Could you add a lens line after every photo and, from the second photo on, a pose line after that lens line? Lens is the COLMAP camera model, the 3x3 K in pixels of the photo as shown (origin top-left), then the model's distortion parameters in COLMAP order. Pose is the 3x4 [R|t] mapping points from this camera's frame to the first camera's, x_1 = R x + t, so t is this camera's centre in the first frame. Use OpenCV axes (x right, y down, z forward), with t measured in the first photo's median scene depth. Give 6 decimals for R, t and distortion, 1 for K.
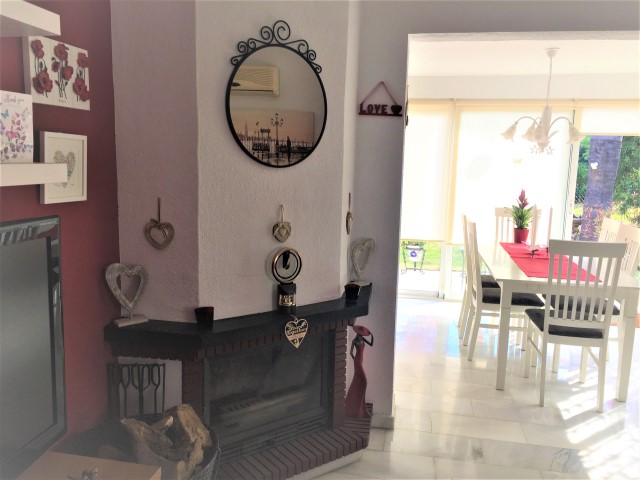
lens RADIAL K [[547.2, 0, 313.6], [0, 547.2, 238.8], [0, 0, 1]] dist [0.045282, -0.002968]
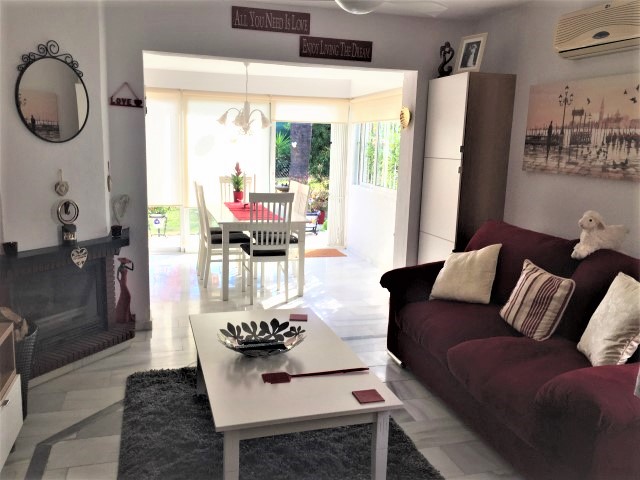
lens RADIAL K [[547.2, 0, 313.6], [0, 547.2, 238.8], [0, 0, 1]] dist [0.045282, -0.002968]
pose [[0.893508, -0.073457, 0.442999, -0.094321], [0.056357, 0.997073, 0.051662, 0.063020], [-0.445497, -0.021195, 0.895032, -0.453384]]
